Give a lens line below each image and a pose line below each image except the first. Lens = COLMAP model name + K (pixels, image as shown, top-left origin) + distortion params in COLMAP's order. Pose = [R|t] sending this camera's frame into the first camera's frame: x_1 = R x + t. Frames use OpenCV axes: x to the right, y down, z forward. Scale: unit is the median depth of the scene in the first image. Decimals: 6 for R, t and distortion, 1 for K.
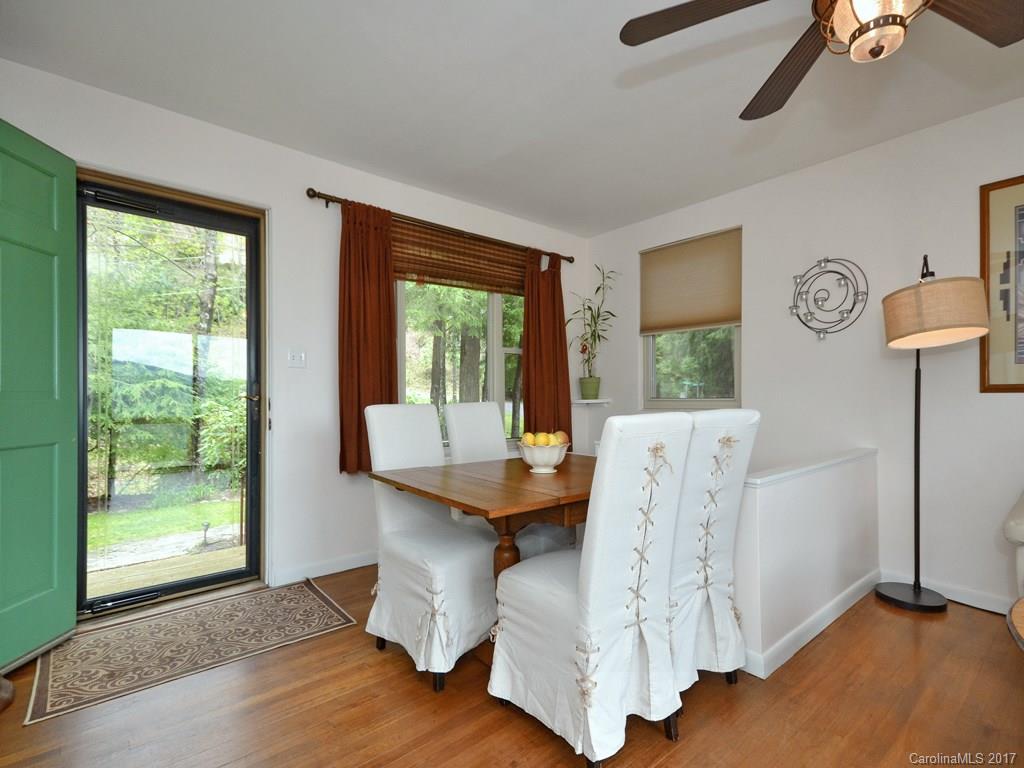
lens RADIAL K [[524.4, 0, 519.2], [0, 524.4, 393.5], [0, 0, 1]] dist [0.031719, 0.000462]
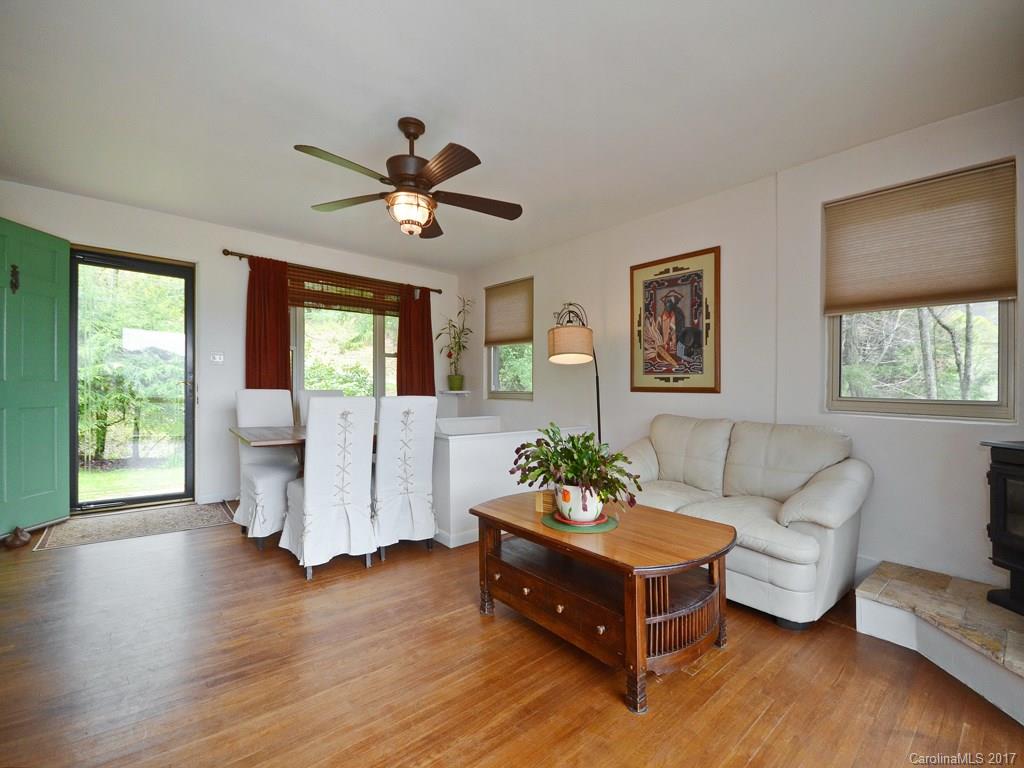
lens RADIAL K [[457.9, 0, 509.0], [0, 457.9, 391.2], [0, 0, 1]] dist [0.003886, -0.001042]
pose [[0.999550, 0.028893, 0.008017, 0.438358], [-0.028975, 0.999526, 0.010388, -0.007397], [-0.007713, -0.010616, 0.999914, -0.362572]]
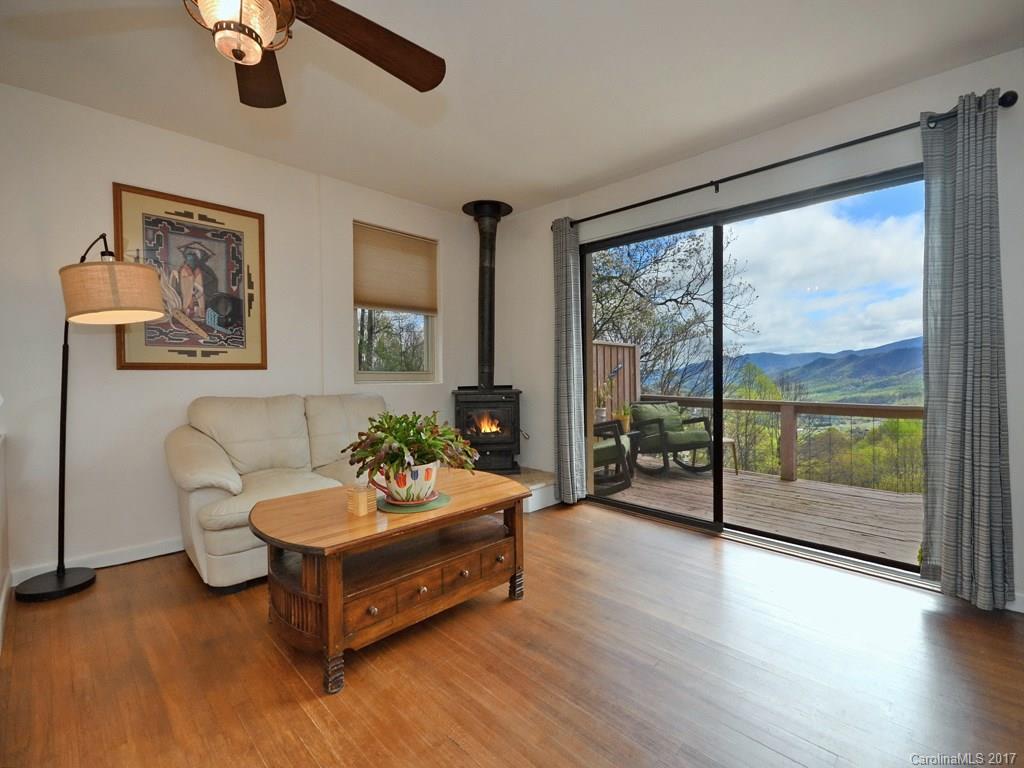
lens RADIAL K [[457.9, 0, 514.4], [0, 457.9, 379.9], [0, 0, 1]] dist [0.003886, -0.001042]
pose [[-0.085035, -0.010997, 0.996317, -0.135641], [-0.006562, 0.999924, 0.010477, 0.003132], [-0.996356, -0.005647, -0.085100, 0.237585]]
